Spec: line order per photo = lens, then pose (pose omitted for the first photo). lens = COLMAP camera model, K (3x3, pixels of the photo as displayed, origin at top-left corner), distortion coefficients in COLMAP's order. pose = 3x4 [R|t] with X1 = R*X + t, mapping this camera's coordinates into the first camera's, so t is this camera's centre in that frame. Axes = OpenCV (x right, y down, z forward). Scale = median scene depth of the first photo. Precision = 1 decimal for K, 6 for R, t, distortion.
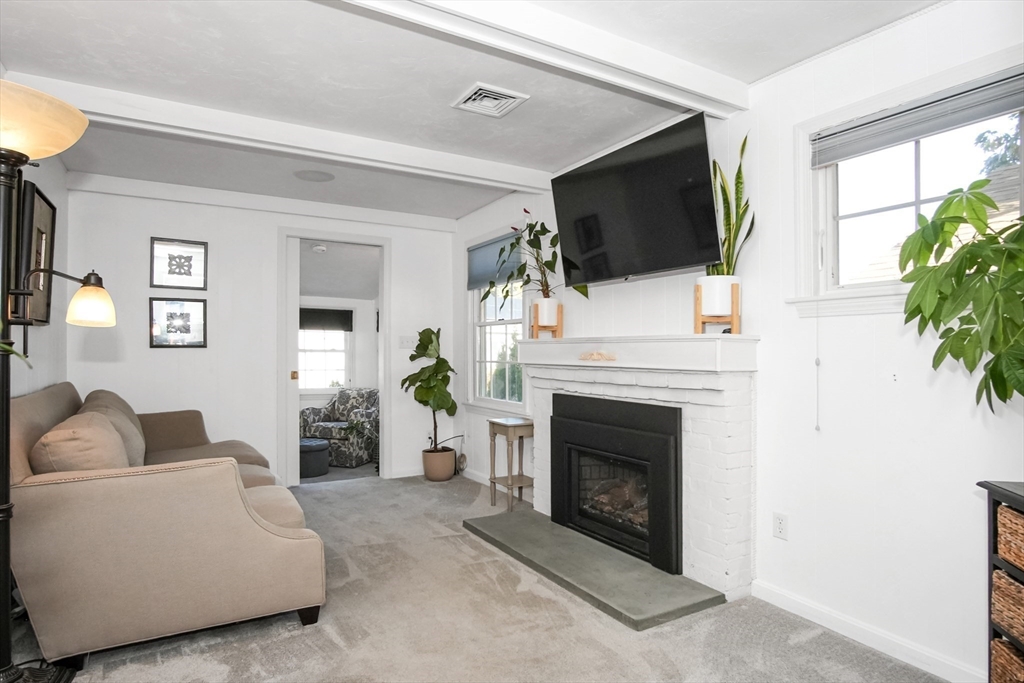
lens RADIAL K [[549.1, 0, 512.0], [0, 549.1, 341.5], [0, 0, 1]] dist [-0.015421, 0.001940]
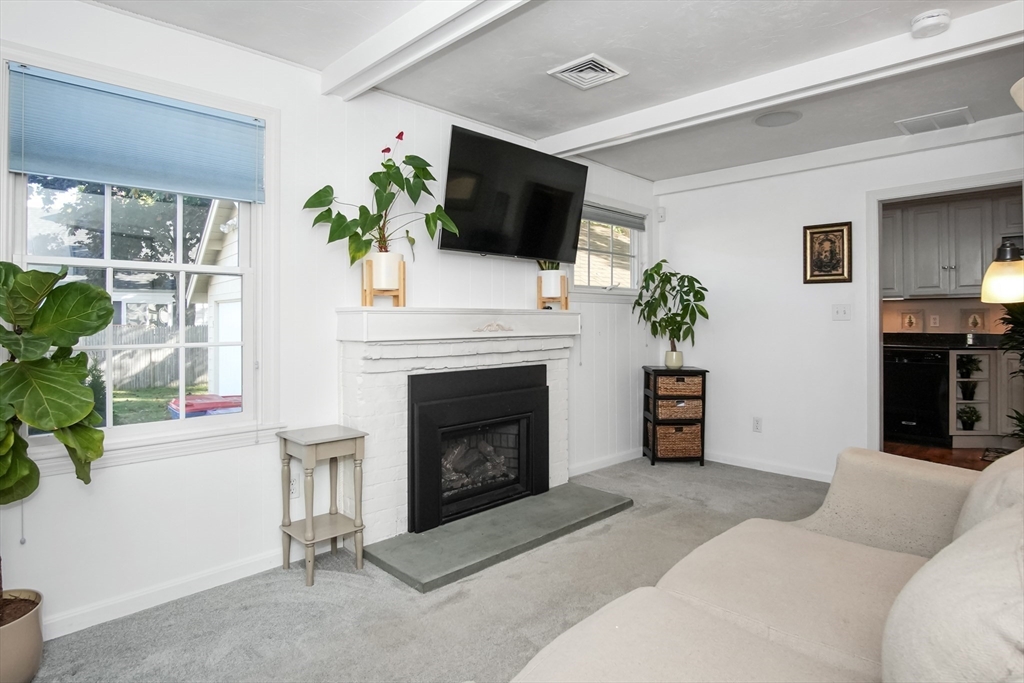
lens RADIAL K [[558.2, 0, 512.5], [0, 558.2, 339.3], [0, 0, 1]] dist [-0.025036, 0.002348]
pose [[-0.209724, -0.029722, 0.977309, -0.820529], [-0.008093, 0.999556, 0.028662, 0.018311], [-0.977727, -0.001898, -0.209871, 1.132652]]
